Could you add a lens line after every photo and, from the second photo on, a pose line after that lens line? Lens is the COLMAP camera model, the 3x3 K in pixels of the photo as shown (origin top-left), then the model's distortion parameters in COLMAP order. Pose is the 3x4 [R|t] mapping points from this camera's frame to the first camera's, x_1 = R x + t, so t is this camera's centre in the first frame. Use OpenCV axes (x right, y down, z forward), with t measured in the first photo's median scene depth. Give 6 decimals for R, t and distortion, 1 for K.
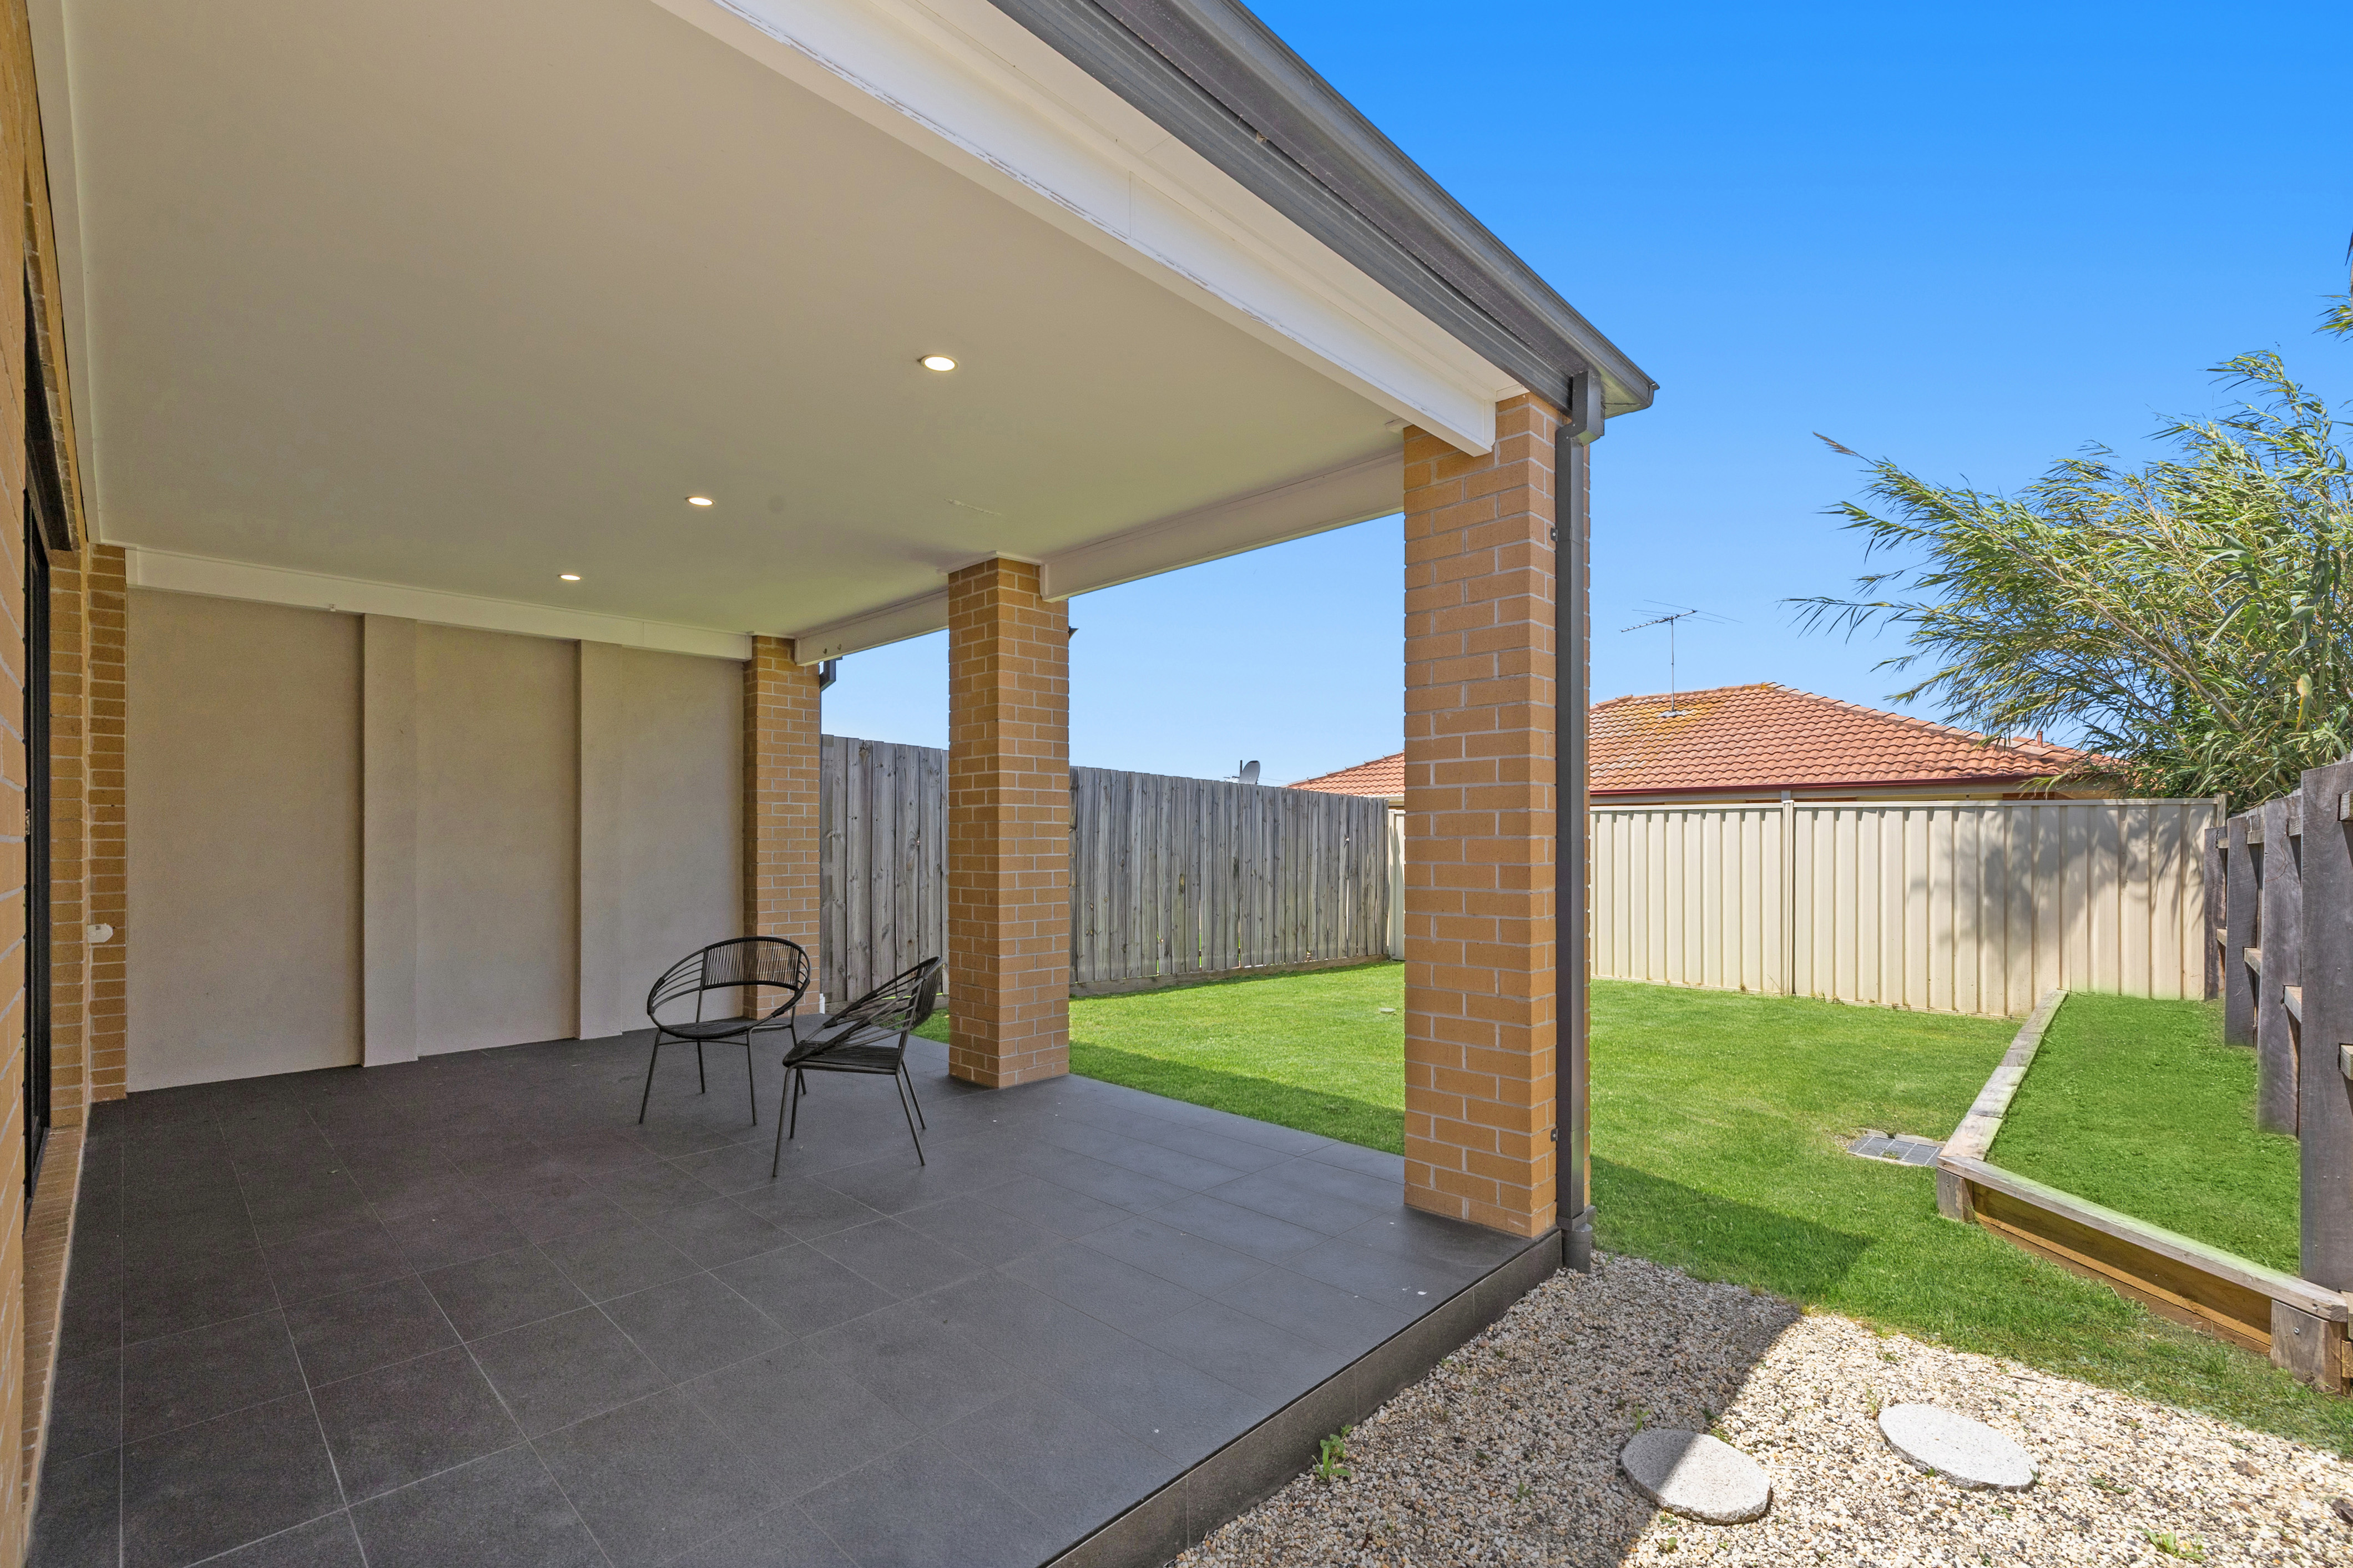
lens RADIAL K [[1009.9, 0, 1173.9], [0, 1009.9, 835.5], [0, 0, 1]] dist [0.000436, 0.000035]
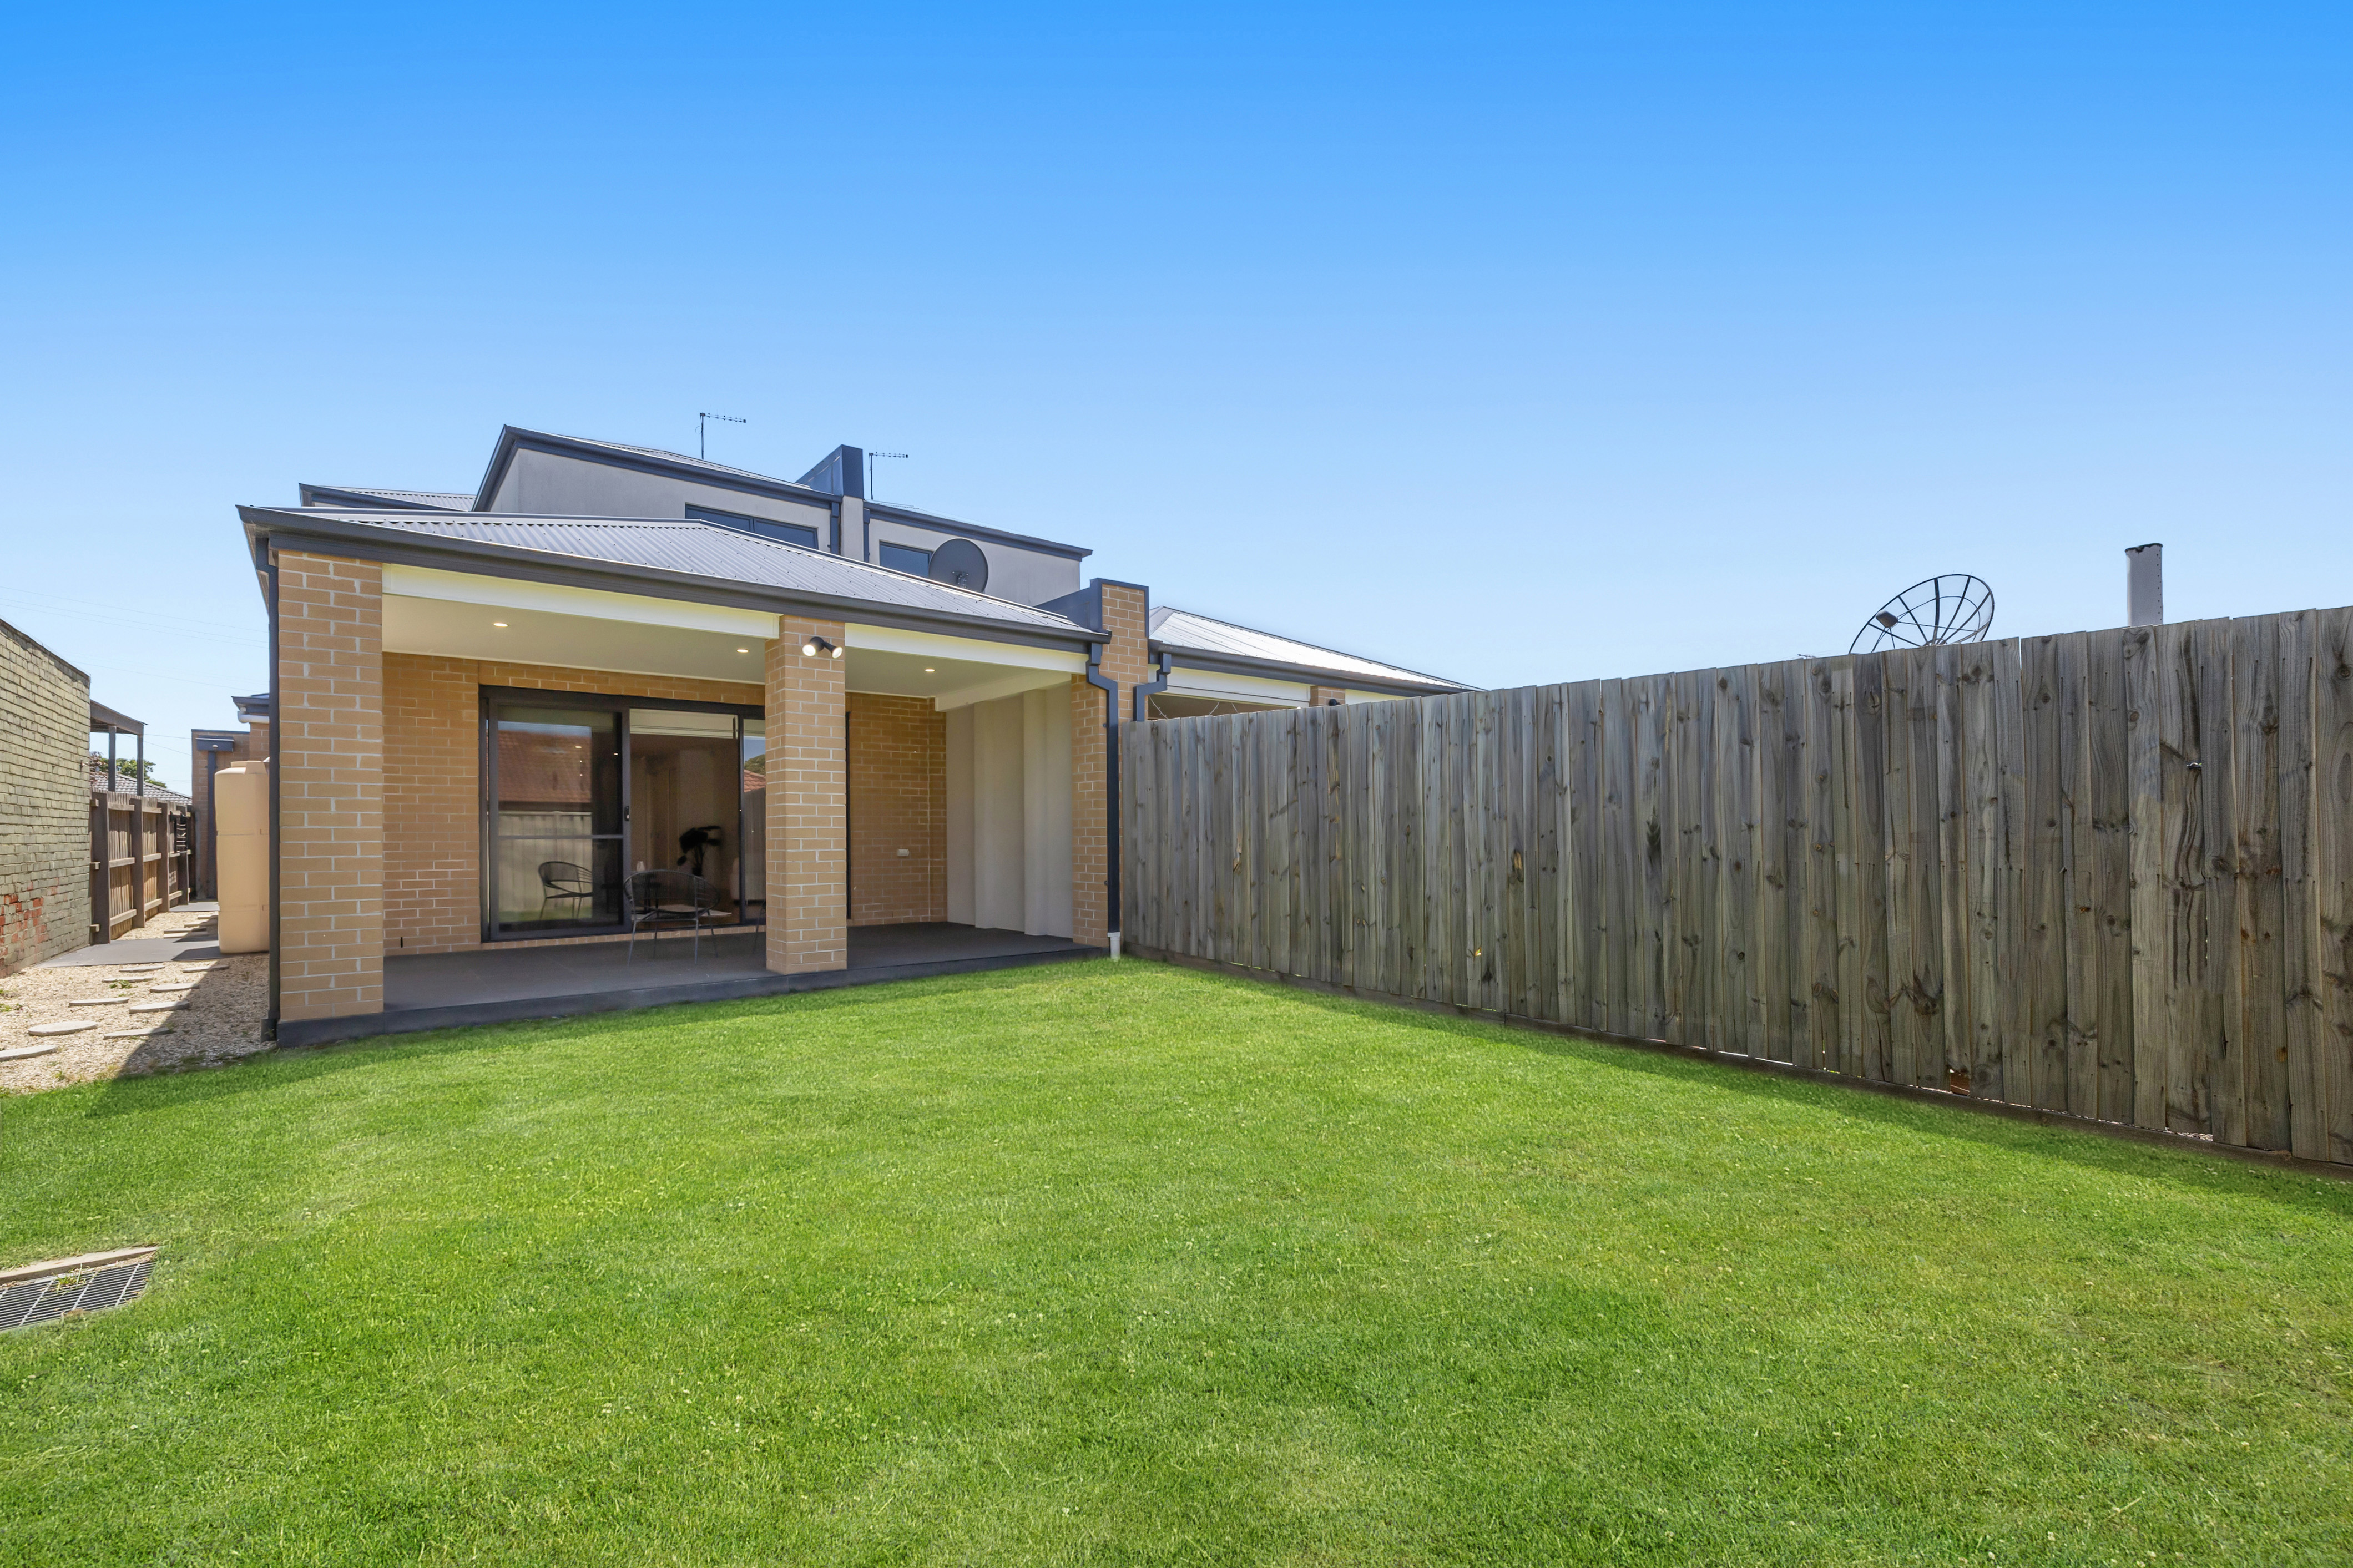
lens RADIAL K [[1009.9, 0, 1173.9], [0, 1009.9, 835.5], [0, 0, 1]] dist [0.000436, 0.000035]
pose [[-0.118623, 0.002109, -0.992937, 0.574609], [0.012838, 0.999917, 0.000590, 0.024582], [0.992856, -0.012677, -0.118640, 0.798531]]
